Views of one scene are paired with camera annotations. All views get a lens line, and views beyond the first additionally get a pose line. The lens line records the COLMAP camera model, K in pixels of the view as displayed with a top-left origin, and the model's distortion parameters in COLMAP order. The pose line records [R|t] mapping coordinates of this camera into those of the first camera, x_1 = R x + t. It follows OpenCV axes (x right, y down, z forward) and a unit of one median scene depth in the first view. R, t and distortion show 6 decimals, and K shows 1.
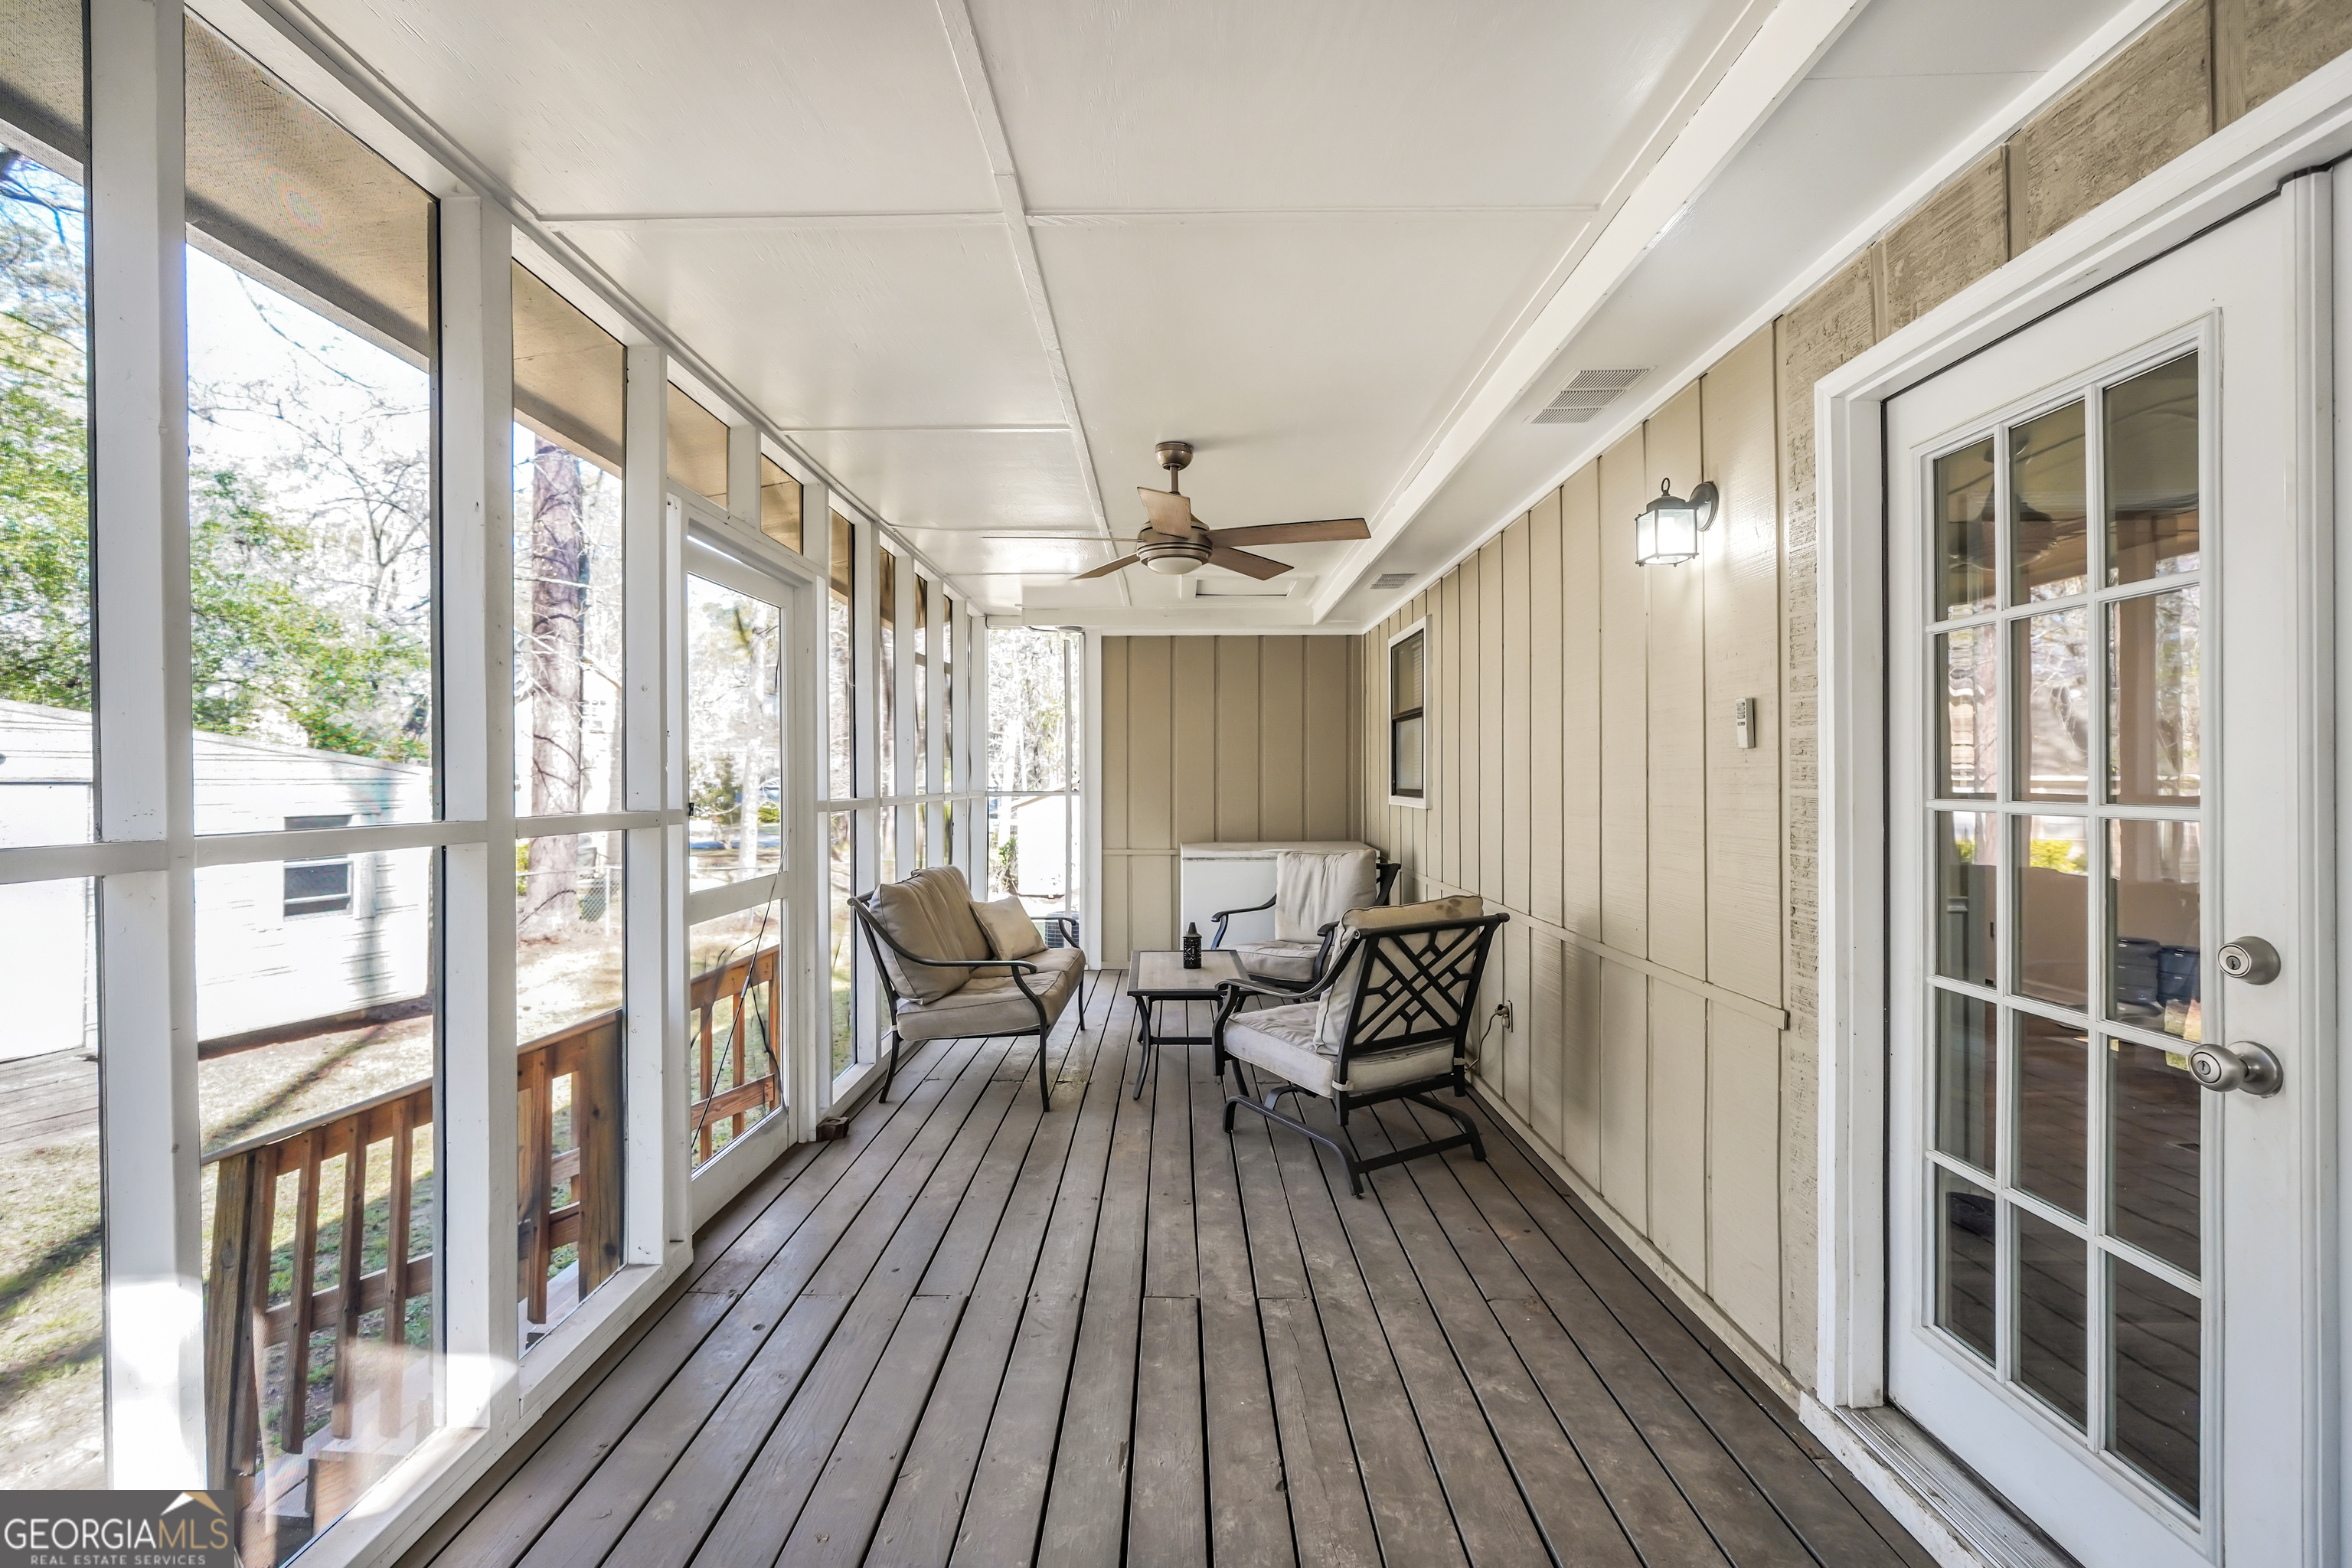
lens RADIAL K [[1000.2, 0, 1173.5], [0, 1000.2, 781.7], [0, 0, 1]] dist [-0.020668, 0.005500]
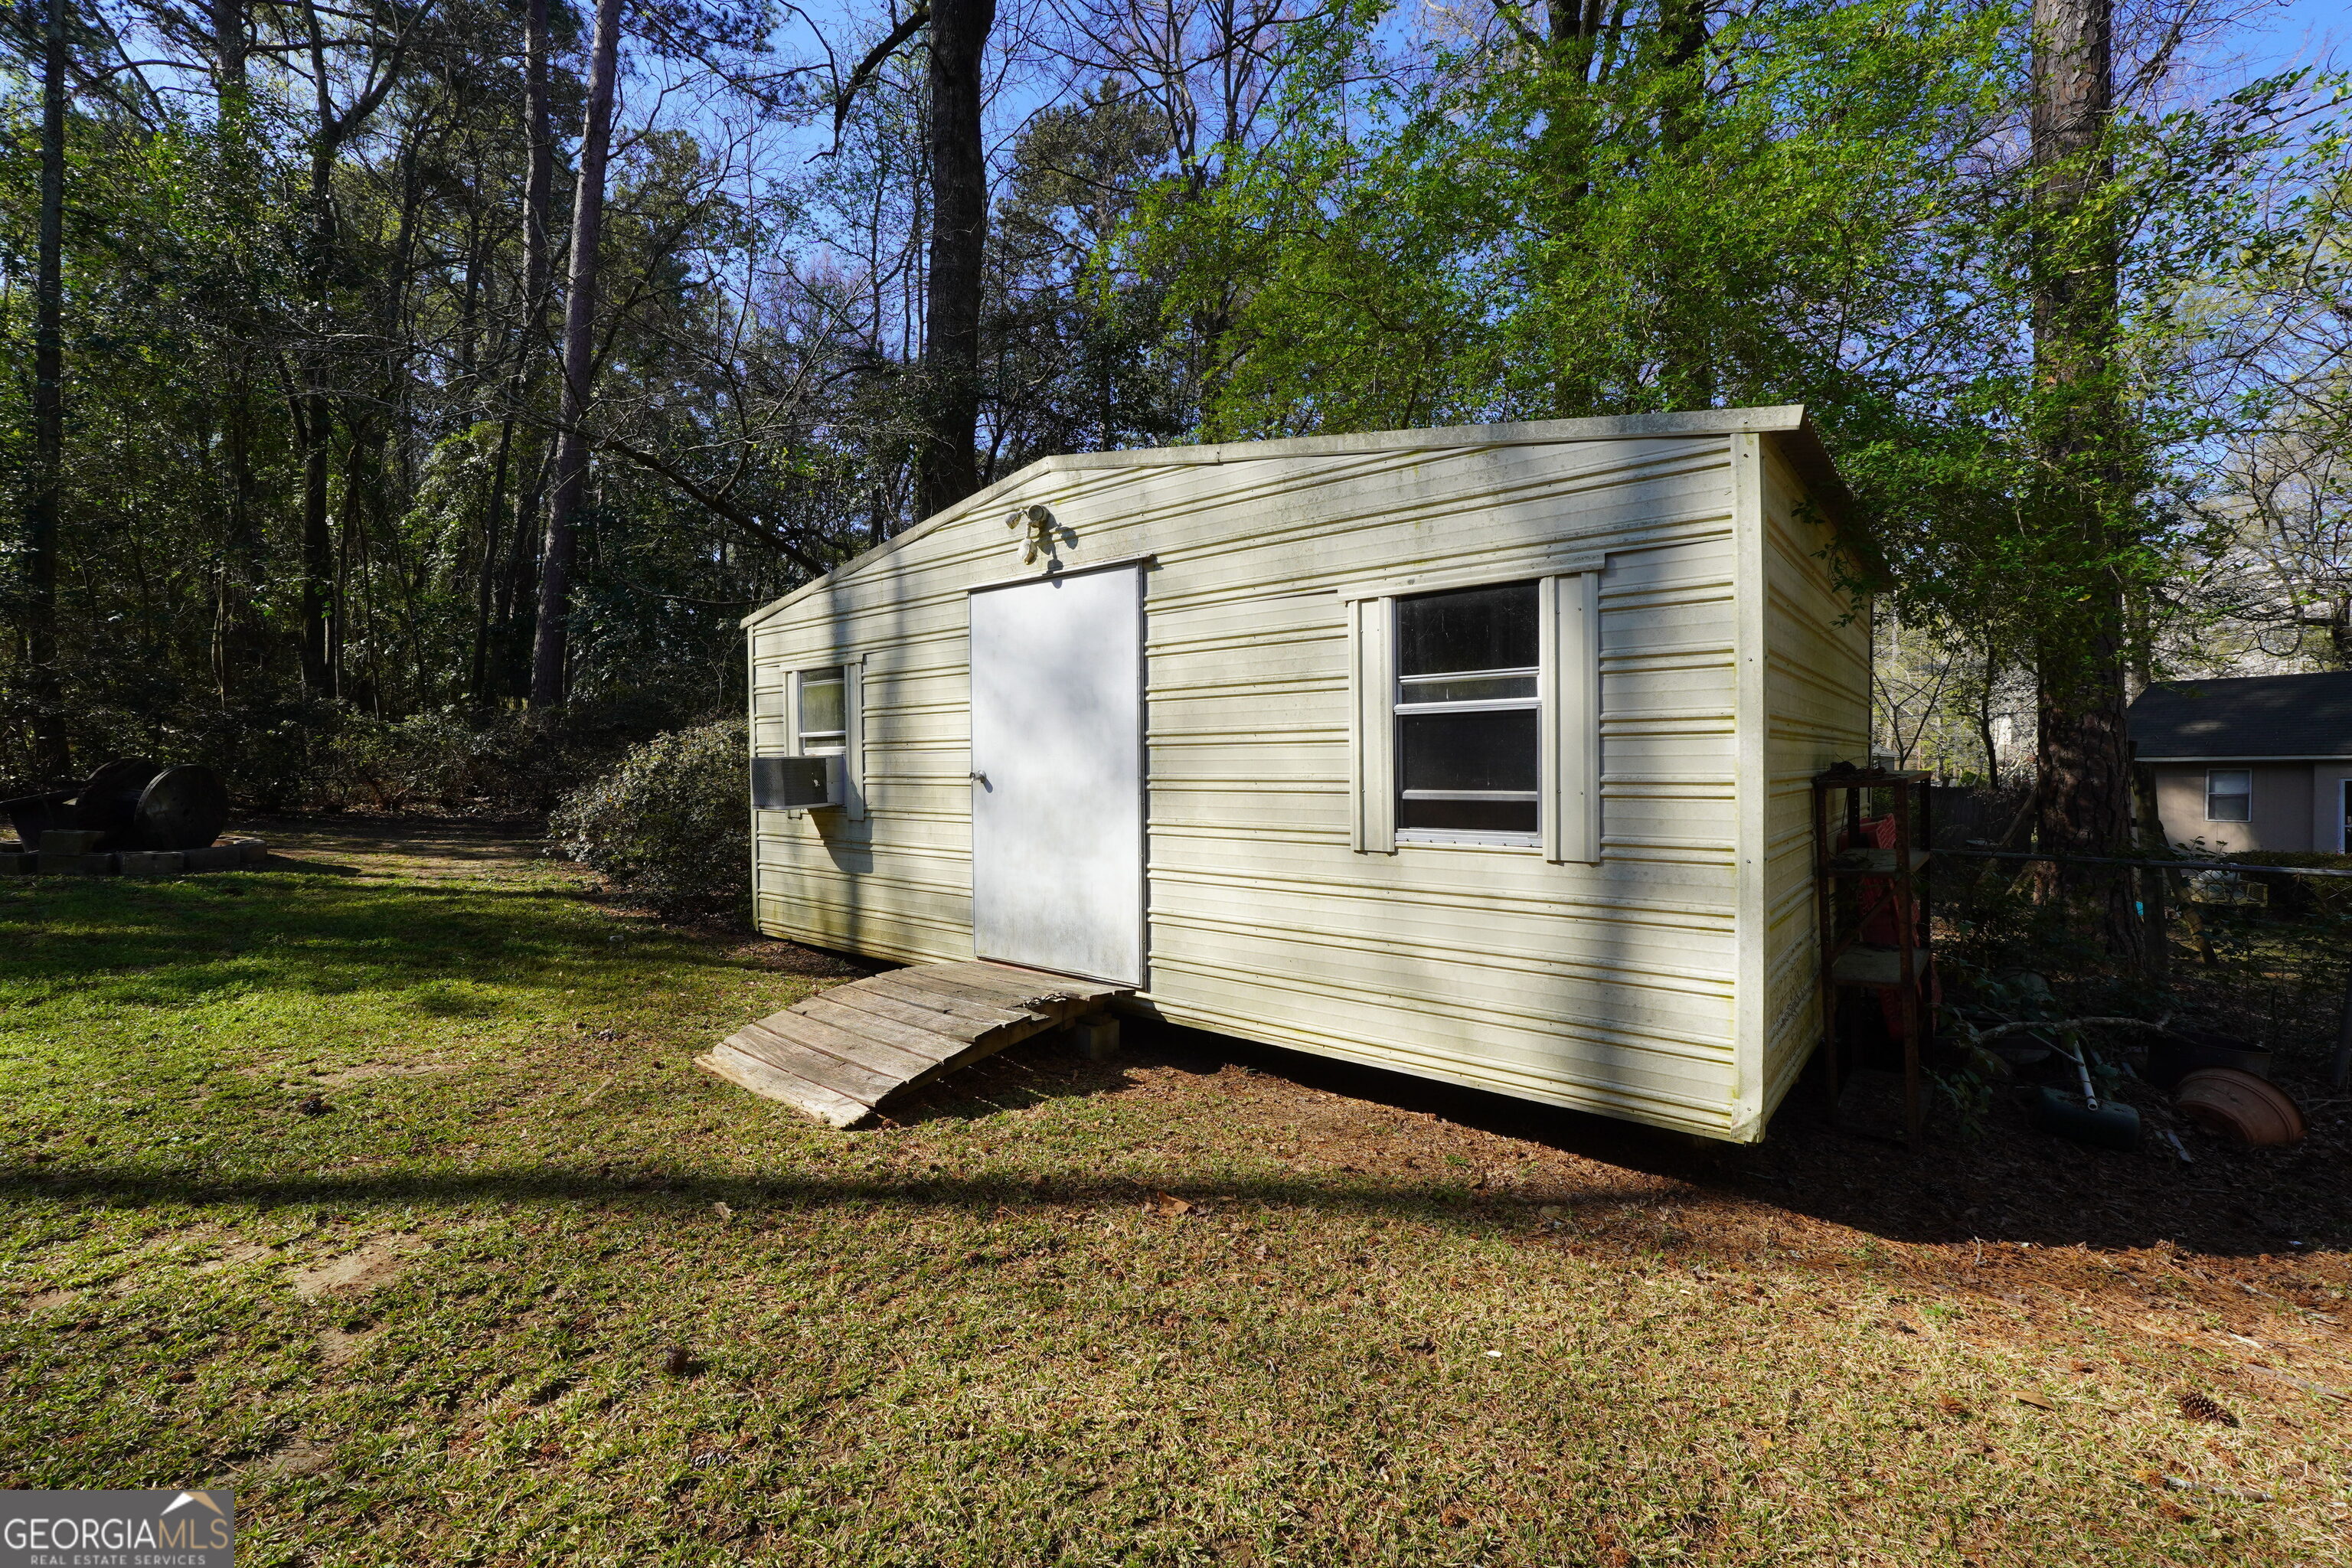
lens RADIAL K [[1000.2, 0, 1178.4], [0, 1000.2, 787.8], [0, 0, 1]] dist [-0.020668, 0.005500]
pose [[-0.396115, 0.019727, -0.917989, -1.244691], [0.003317, 0.999793, 0.020053, 0.298617], [0.918195, 0.004898, -0.396098, 2.941558]]
